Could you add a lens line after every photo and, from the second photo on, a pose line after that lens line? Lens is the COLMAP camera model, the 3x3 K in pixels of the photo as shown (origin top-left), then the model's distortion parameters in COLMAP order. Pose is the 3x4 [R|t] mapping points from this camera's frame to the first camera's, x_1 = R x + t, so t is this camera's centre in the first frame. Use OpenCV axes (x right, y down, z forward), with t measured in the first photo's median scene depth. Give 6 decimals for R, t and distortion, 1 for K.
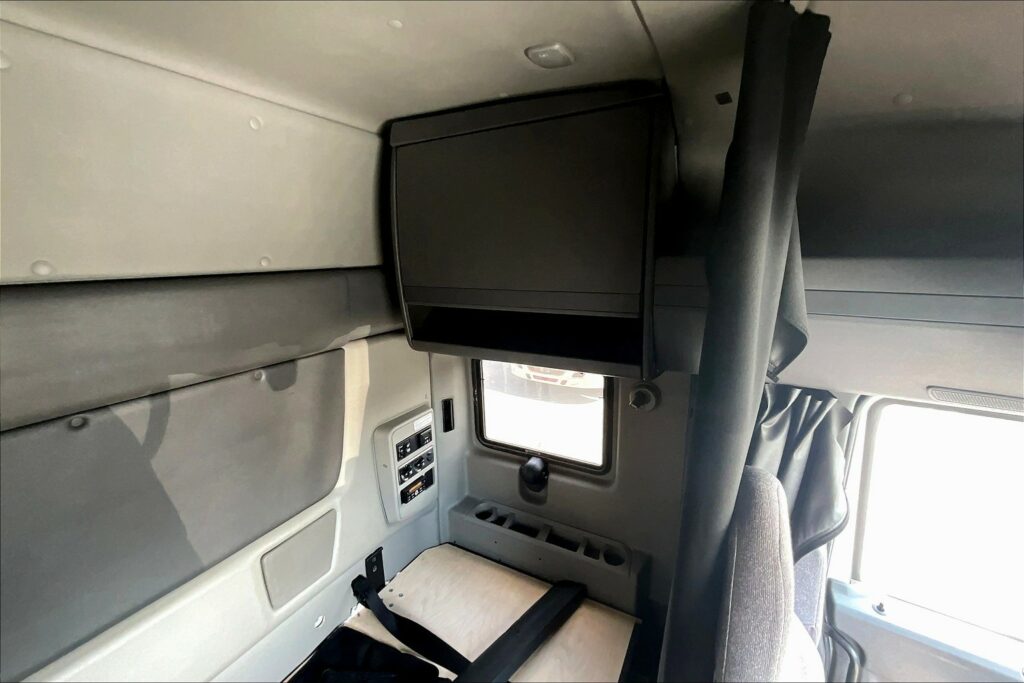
lens RADIAL K [[416.8, 0, 515.2], [0, 416.8, 340.6], [0, 0, 1]] dist [-0.001491, 0.000321]
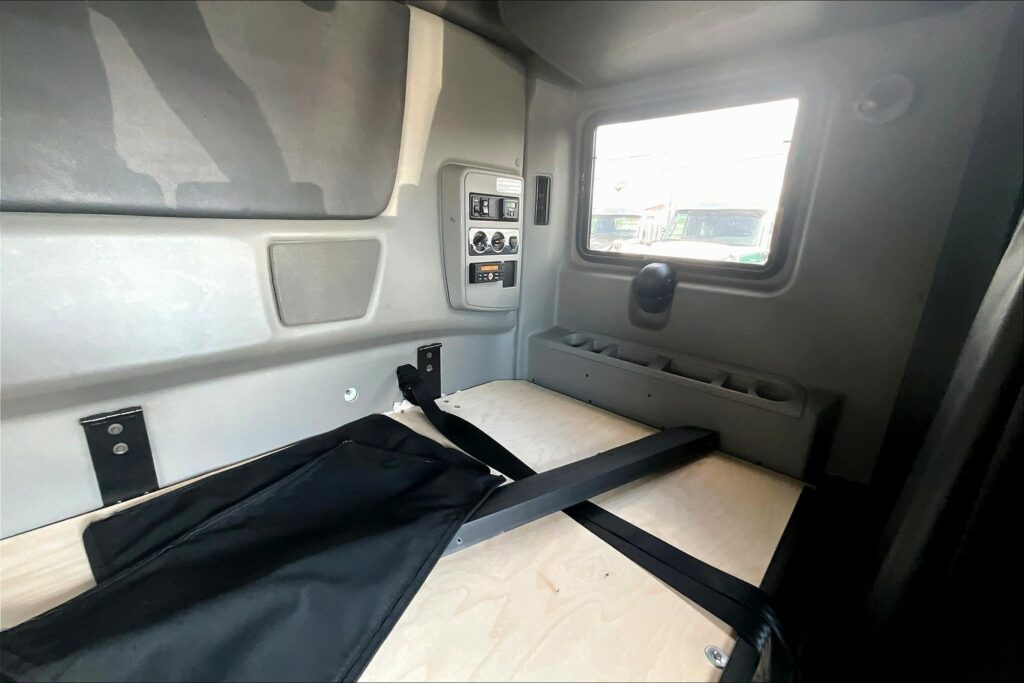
lens RADIAL K [[416.8, 0, 515.2], [0, 416.8, 340.6], [0, 0, 1]] dist [-0.001491, 0.000321]
pose [[0.966966, 0.115806, -0.227080, -0.010750], [-0.103855, 0.992536, 0.063931, 0.416441], [0.232789, -0.038236, 0.971775, 0.273612]]
